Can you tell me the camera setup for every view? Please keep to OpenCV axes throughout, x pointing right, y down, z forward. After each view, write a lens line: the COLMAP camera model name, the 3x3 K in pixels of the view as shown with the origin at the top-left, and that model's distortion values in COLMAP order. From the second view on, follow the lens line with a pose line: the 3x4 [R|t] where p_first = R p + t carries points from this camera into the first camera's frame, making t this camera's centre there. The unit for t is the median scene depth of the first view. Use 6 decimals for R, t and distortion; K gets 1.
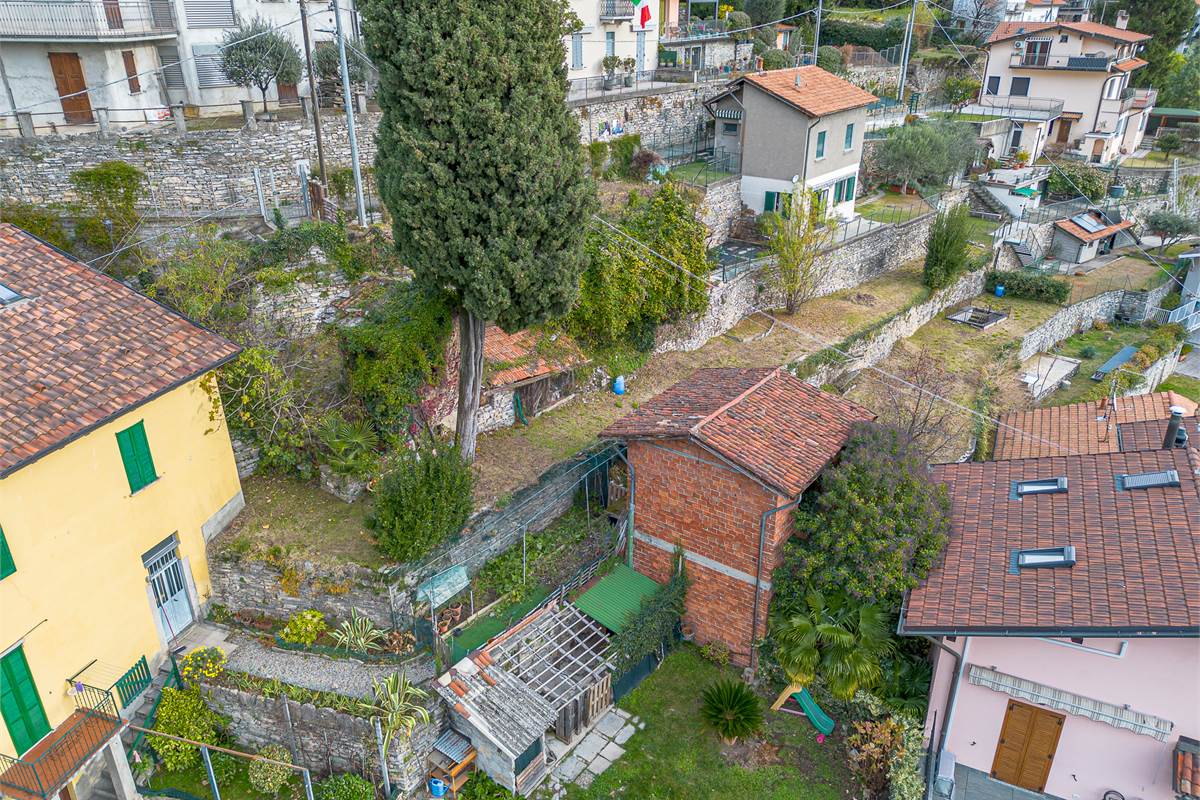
lens RADIAL K [[845.5, 0, 600.0], [0, 845.5, 404.6], [0, 0, 1]] dist [0.080116, -0.070994]
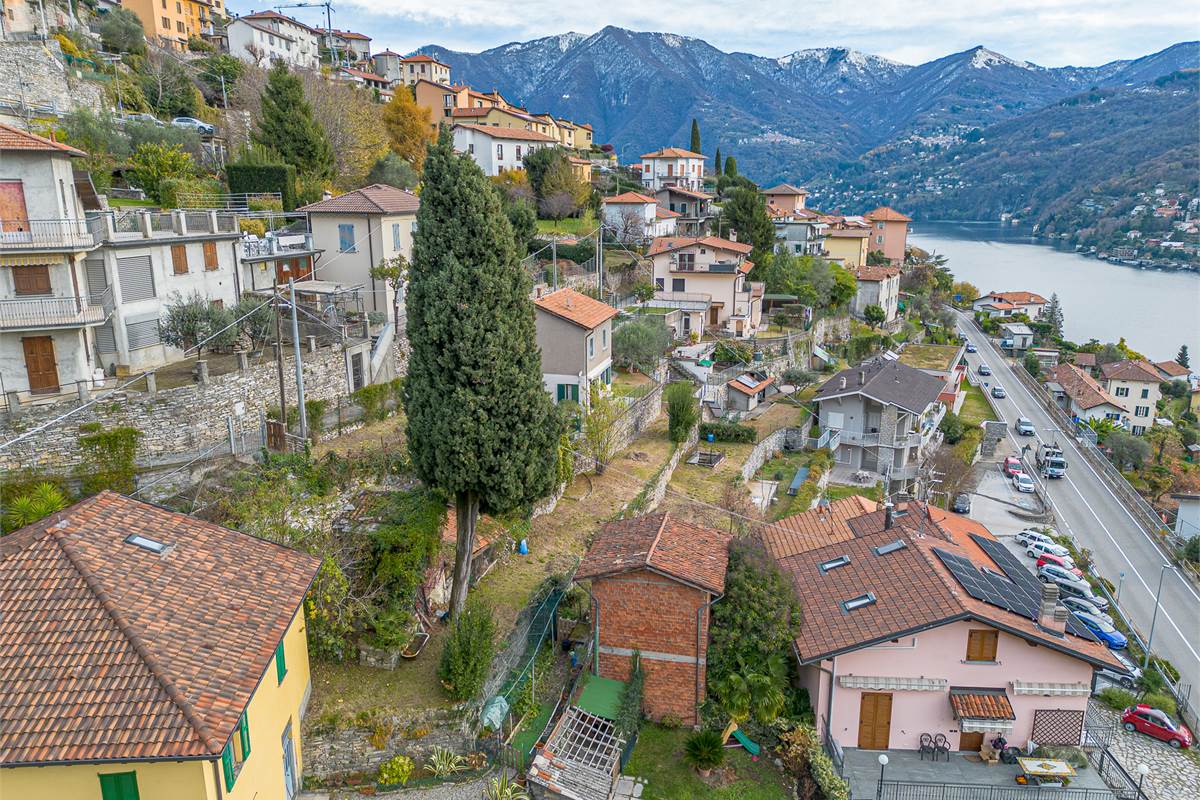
lens RADIAL K [[845.5, 0, 600.0], [0, 845.5, 404.6], [0, 0, 1]] dist [0.080116, -0.070994]
pose [[0.918228, -0.096780, 0.384046, -0.258868], [0.167075, 0.973834, -0.154059, -0.012083], [-0.359087, 0.205625, 0.910371, -0.196845]]
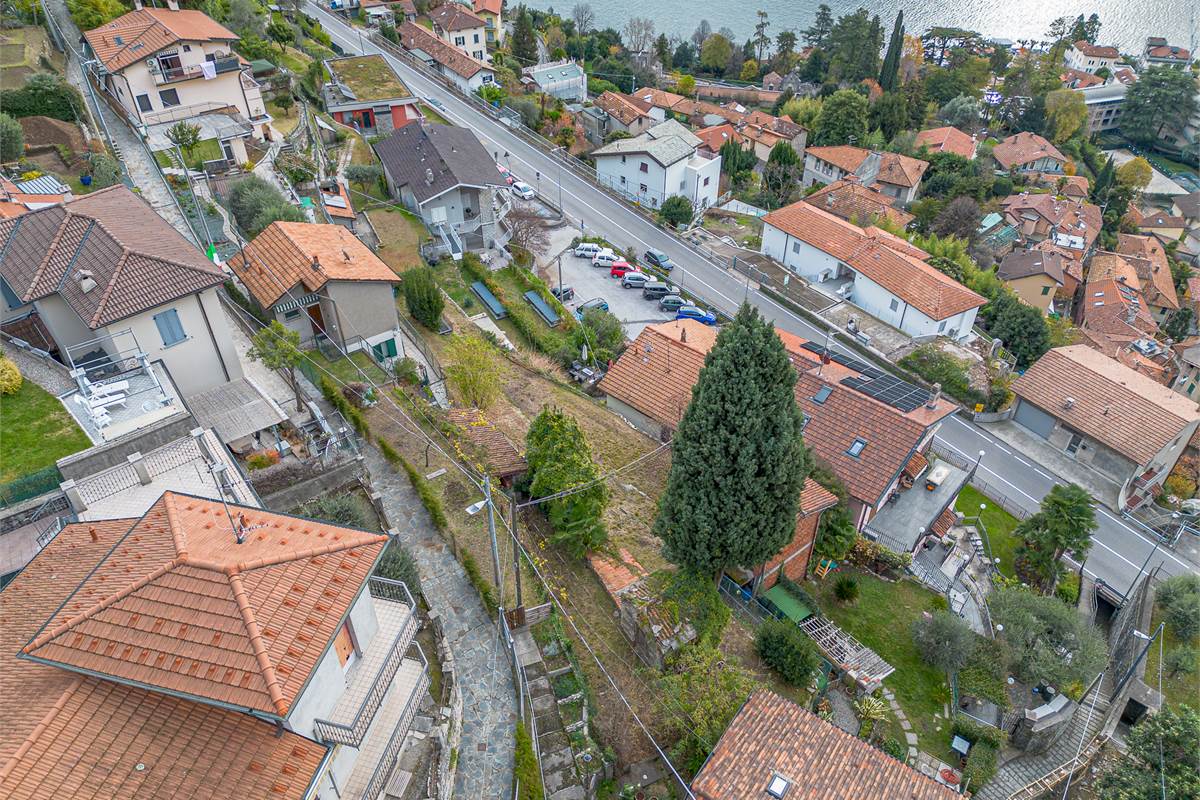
lens RADIAL K [[845.5, 0, 600.0], [0, 845.5, 404.6], [0, 0, 1]] dist [0.080116, -0.070994]
pose [[0.265398, -0.617979, 0.740045, -0.675455], [0.413362, 0.766378, 0.491727, -0.678667], [-0.871031, 0.175403, 0.458844, 0.228660]]
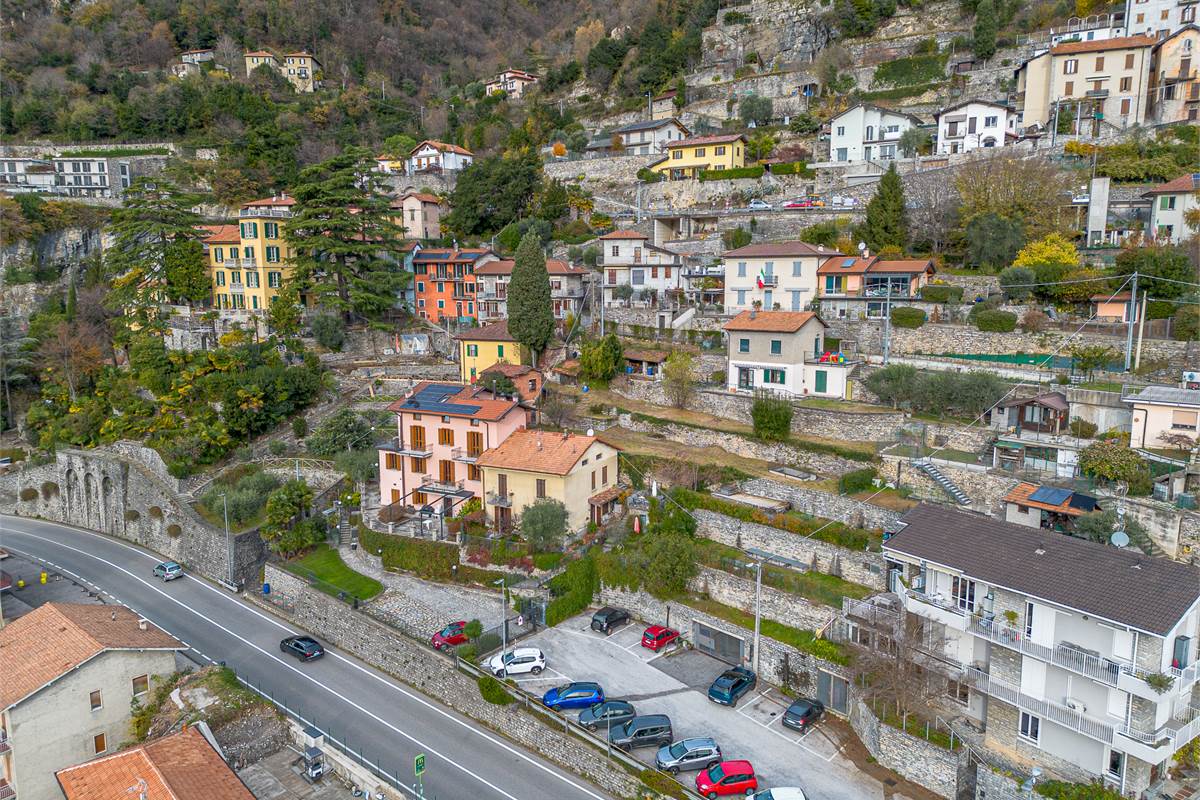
lens RADIAL K [[851.2, 0, 600.0], [0, 851.2, 400.0], [0, 0, 1]] dist [0.142612, -0.228760]
pose [[-0.041516, 0.154314, -0.987149, 2.372139], [-0.421022, 0.893298, 0.157350, -0.383117], [0.906100, 0.422144, 0.027883, 0.736780]]
